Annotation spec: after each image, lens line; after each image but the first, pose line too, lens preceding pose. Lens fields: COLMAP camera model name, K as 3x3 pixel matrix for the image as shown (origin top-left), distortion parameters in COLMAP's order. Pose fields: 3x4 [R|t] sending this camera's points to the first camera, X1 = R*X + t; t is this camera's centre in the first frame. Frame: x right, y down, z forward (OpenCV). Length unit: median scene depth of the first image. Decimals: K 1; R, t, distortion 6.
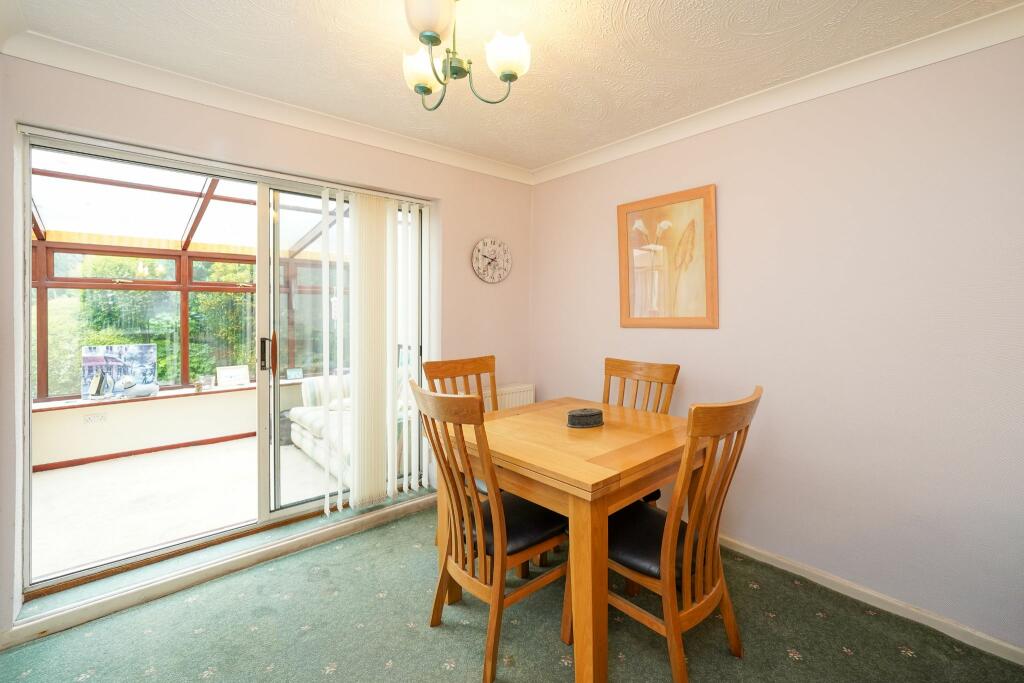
lens RADIAL K [[444.4, 0, 513.2], [0, 444.4, 307.7], [0, 0, 1]] dist [0.020246, 0.000018]
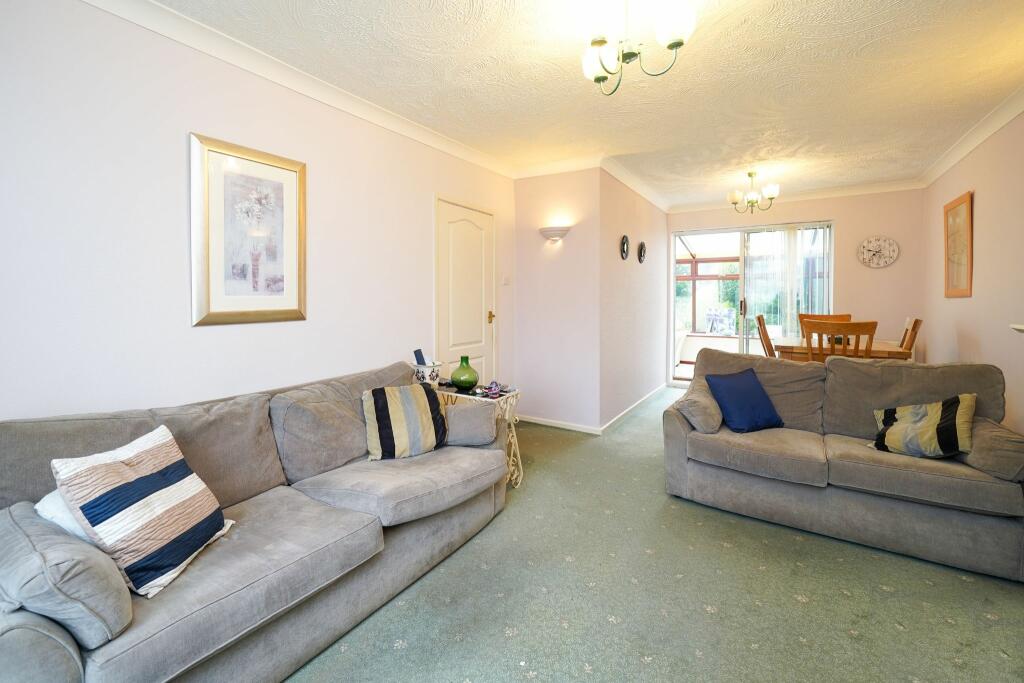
lens RADIAL K [[426.2, 0, 515.9], [0, 426.2, 293.9], [0, 0, 1]] dist [-0.000455, 0.000012]
pose [[0.268580, 0.000671, -0.963257, 0.958717], [-0.003333, 0.999994, -0.000233, 0.032804], [0.963252, 0.003273, 0.268581, -0.498746]]
